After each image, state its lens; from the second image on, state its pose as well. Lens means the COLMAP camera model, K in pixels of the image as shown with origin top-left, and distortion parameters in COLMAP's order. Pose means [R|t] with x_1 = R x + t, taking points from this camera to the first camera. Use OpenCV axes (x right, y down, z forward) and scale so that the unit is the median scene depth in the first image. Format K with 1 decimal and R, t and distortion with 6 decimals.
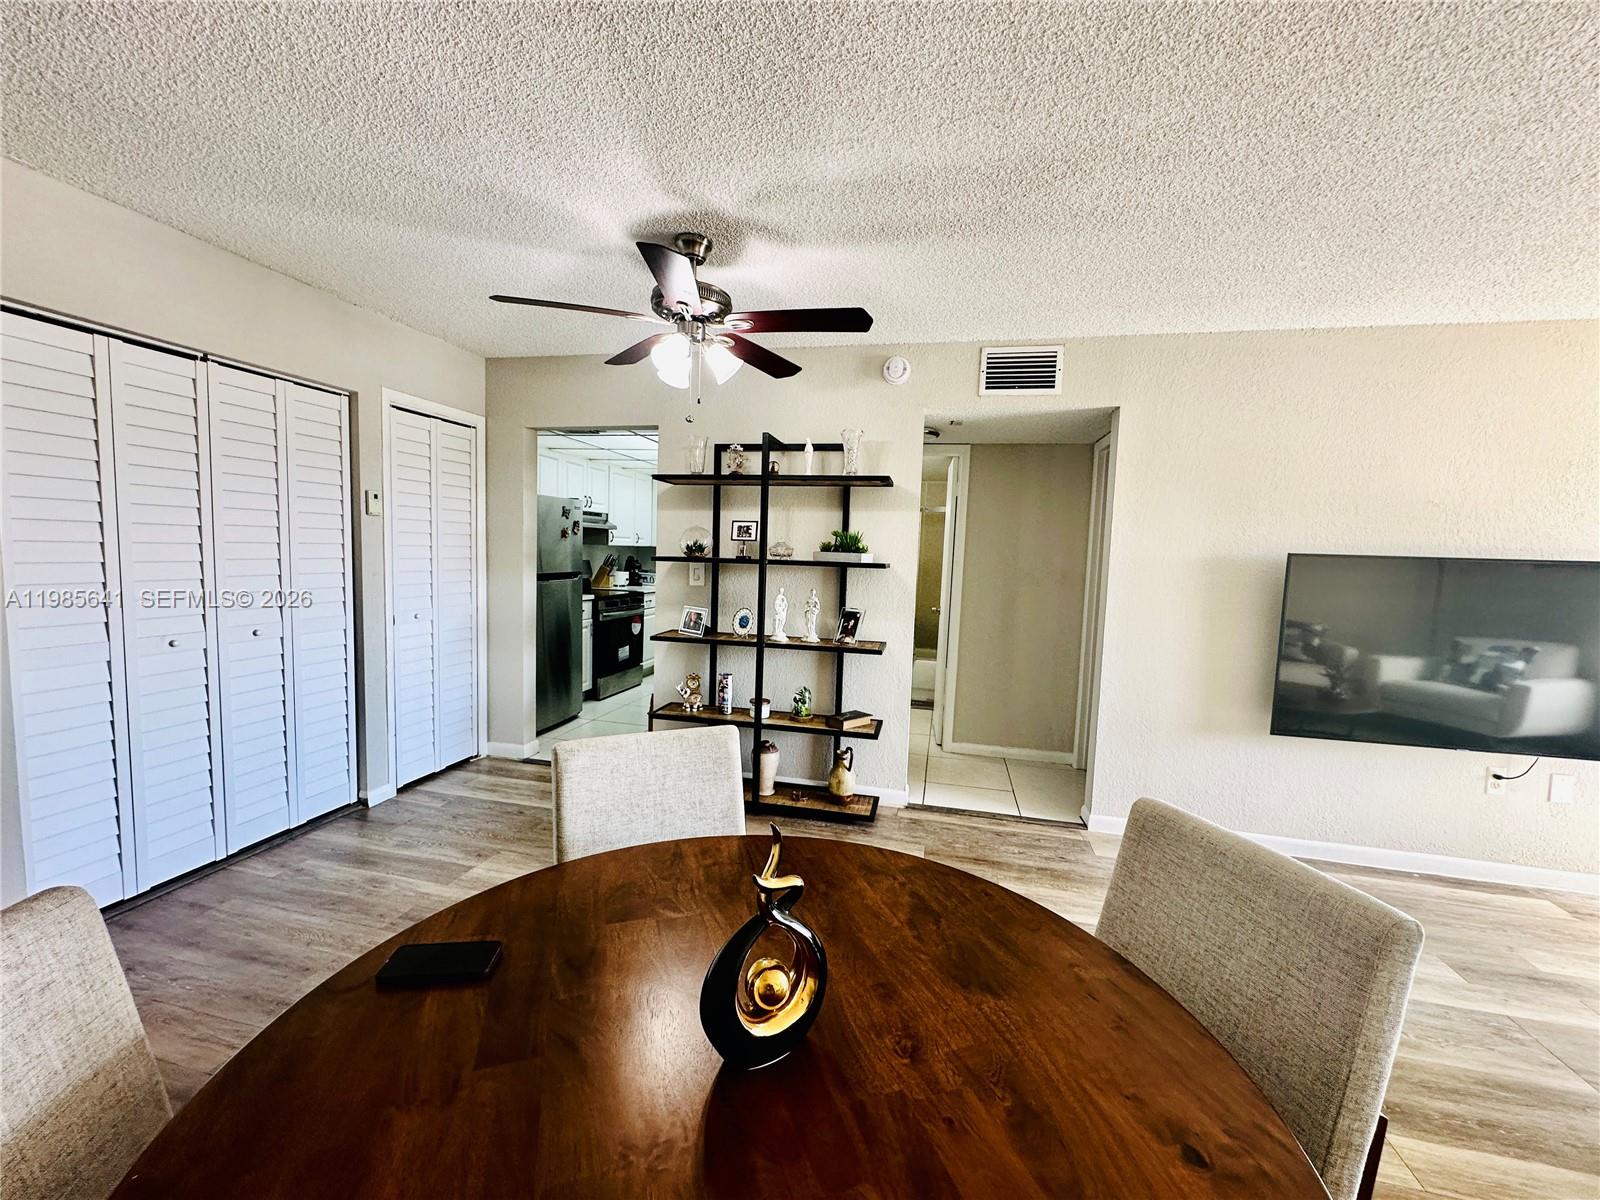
lens RADIAL K [[638.8, 0, 800.0], [0, 638.8, 600.0], [0, 0, 1]] dist [-0.003250, 0.000508]
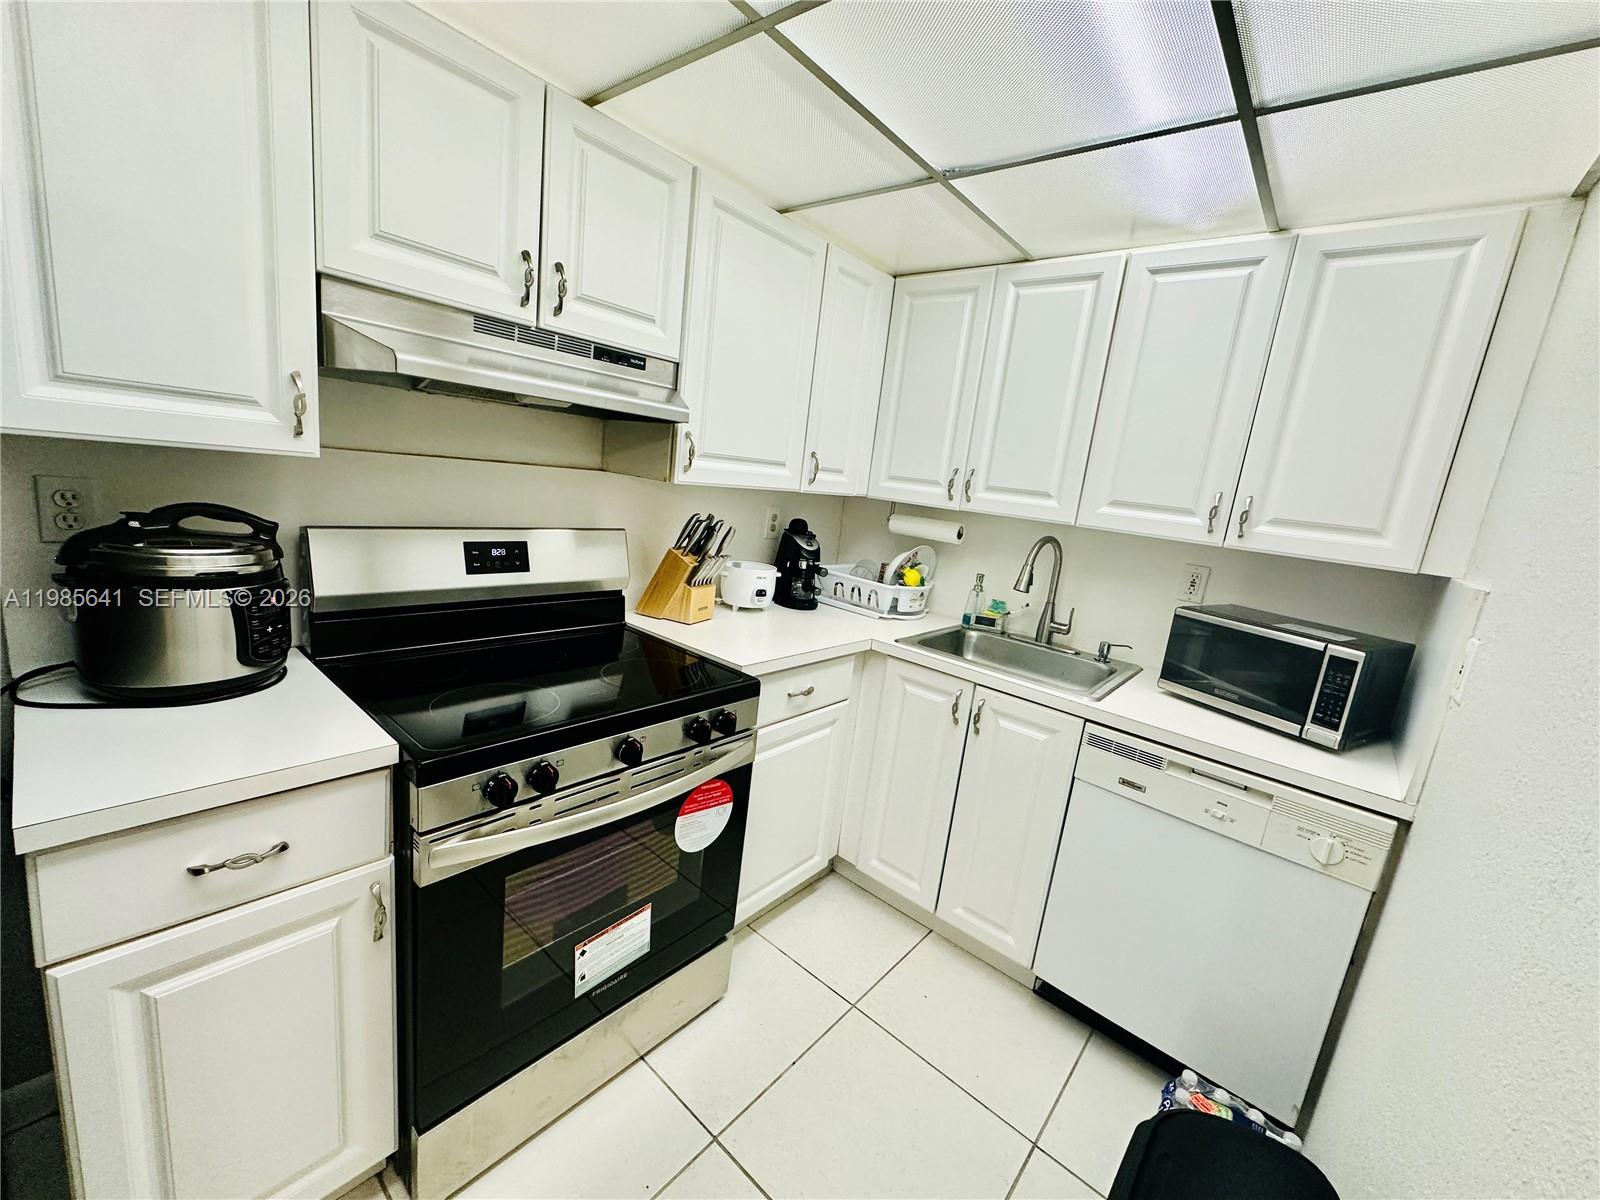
lens RADIAL K [[638.8, 0, 800.0], [0, 638.8, 600.0], [0, 0, 1]] dist [-0.003250, 0.000508]
pose [[0.889813, 0.156902, -0.428503, -0.232942], [-0.119800, 0.986413, 0.112417, -0.135549], [0.440319, -0.048696, 0.896520, 1.427012]]
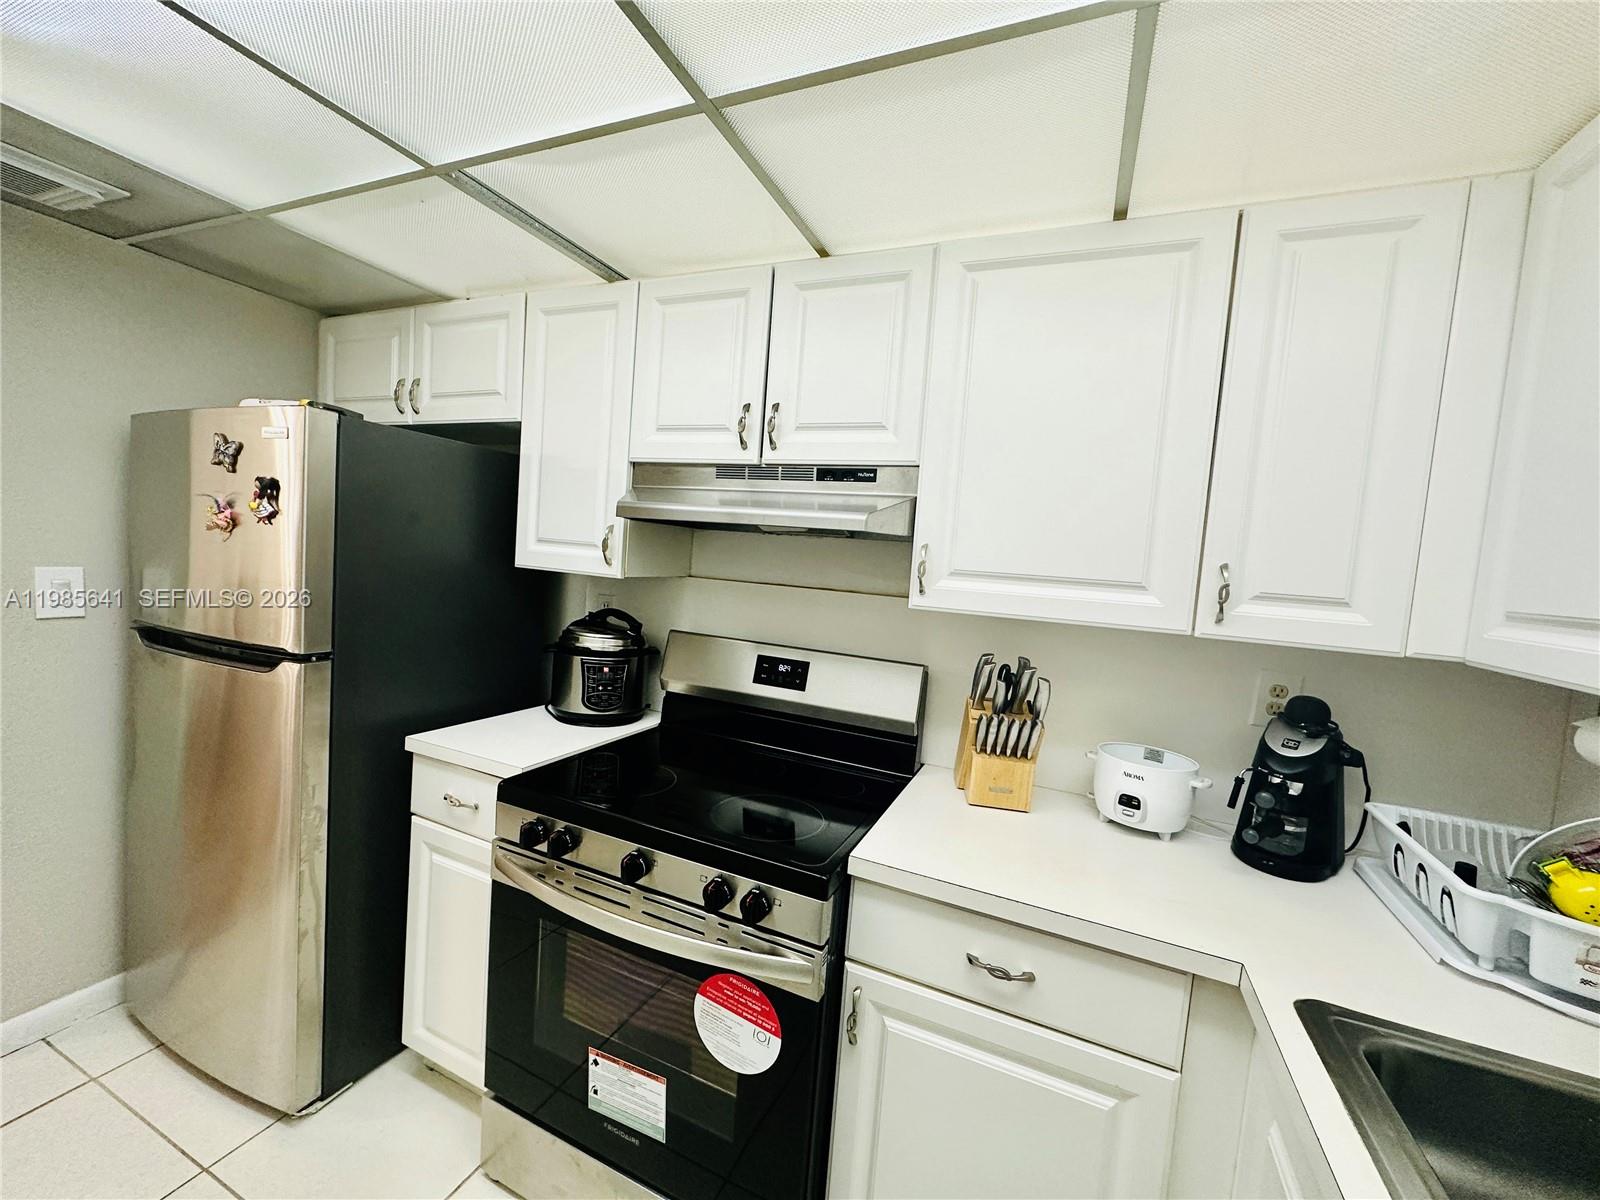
lens RADIAL K [[634.3, 0, 809.4], [0, 634.3, 604.6], [0, 0, 1]] dist [-0.000468, 0.000128]
pose [[-0.163533, 0.024259, -0.986240, -0.141746], [-0.161732, 0.985513, 0.051058, -0.169940], [0.973190, 0.167856, -0.157241, 1.838772]]
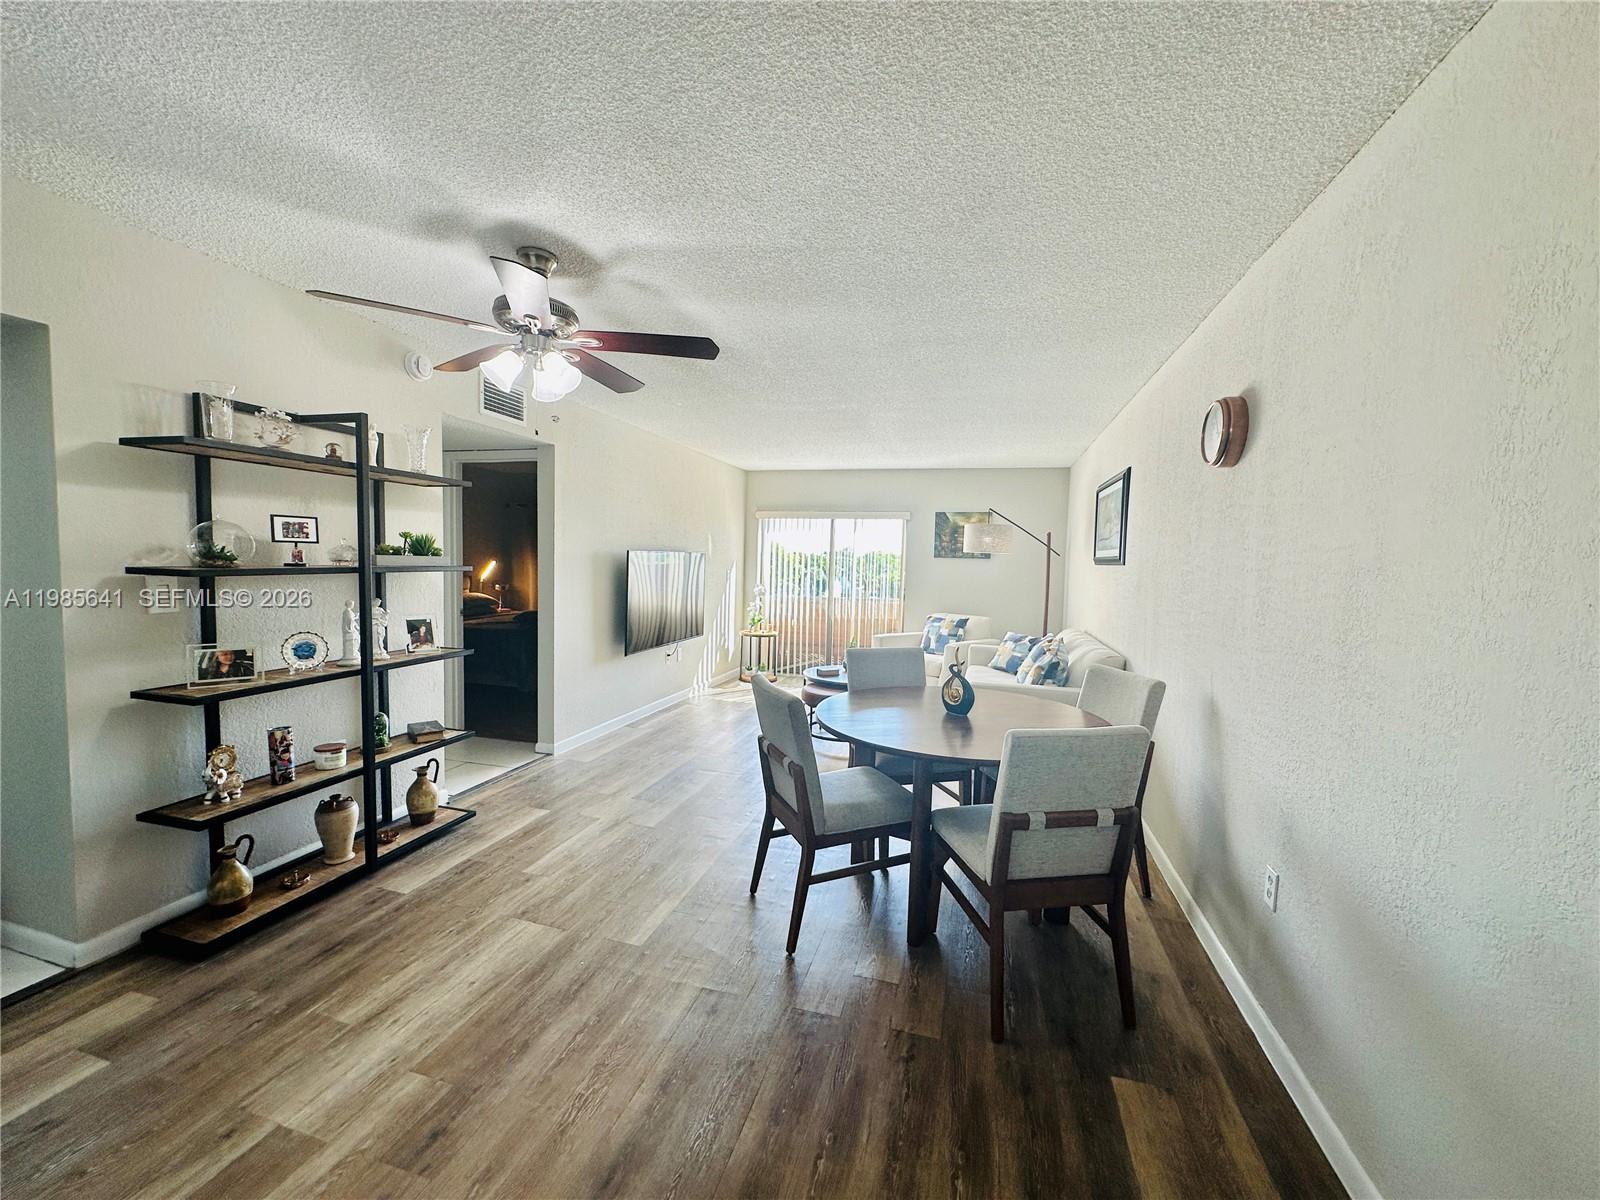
lens RADIAL K [[638.8, 0, 800.0], [0, 638.8, 600.0], [0, 0, 1]] dist [-0.003250, 0.000508]
pose [[0.044102, -0.096434, 0.994362, -0.809203], [0.053483, 0.994131, 0.094040, -0.065357], [-0.997594, 0.049034, 0.049001, 0.383216]]
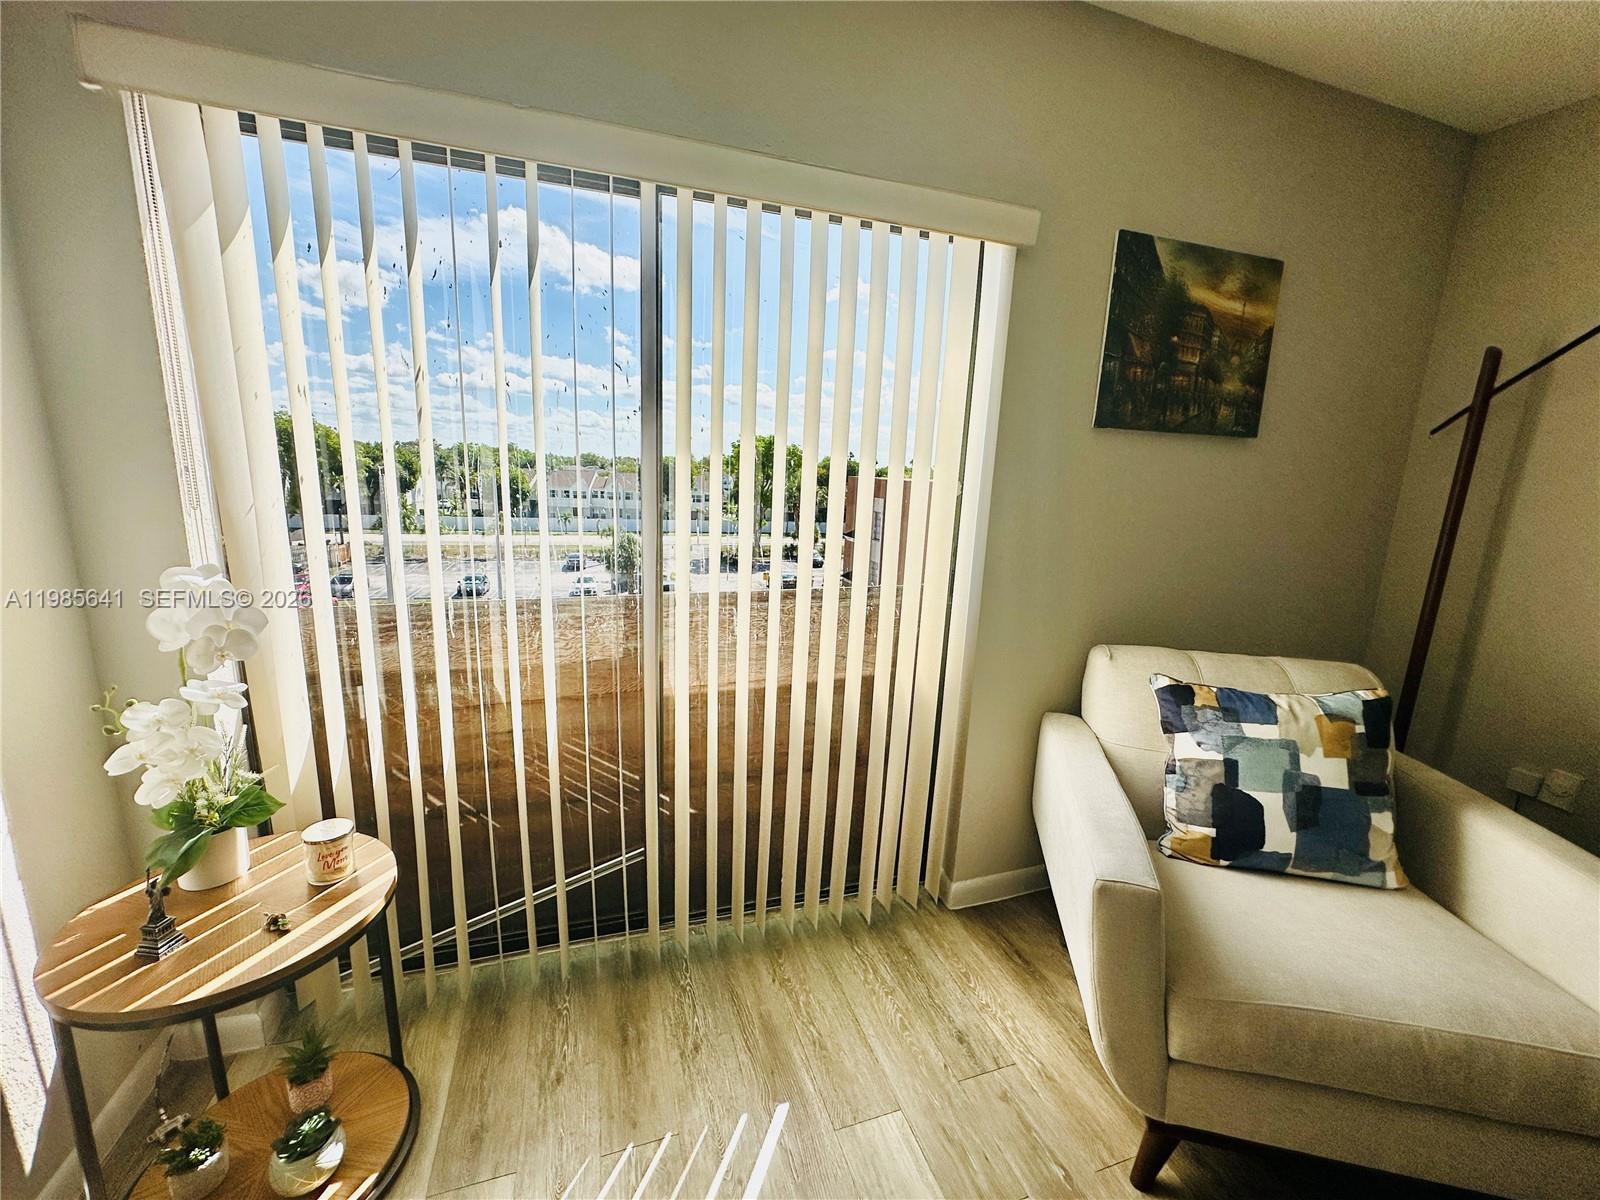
lens RADIAL K [[638.8, 0, 800.0], [0, 638.8, 600.0], [0, 0, 1]] dist [-0.003250, 0.000508]
pose [[-0.521246, -0.225671, 0.823028, 0.993406], [0.008478, 0.962986, 0.269417, 0.012003], [-0.853364, 0.147410, -0.500039, 0.535509]]
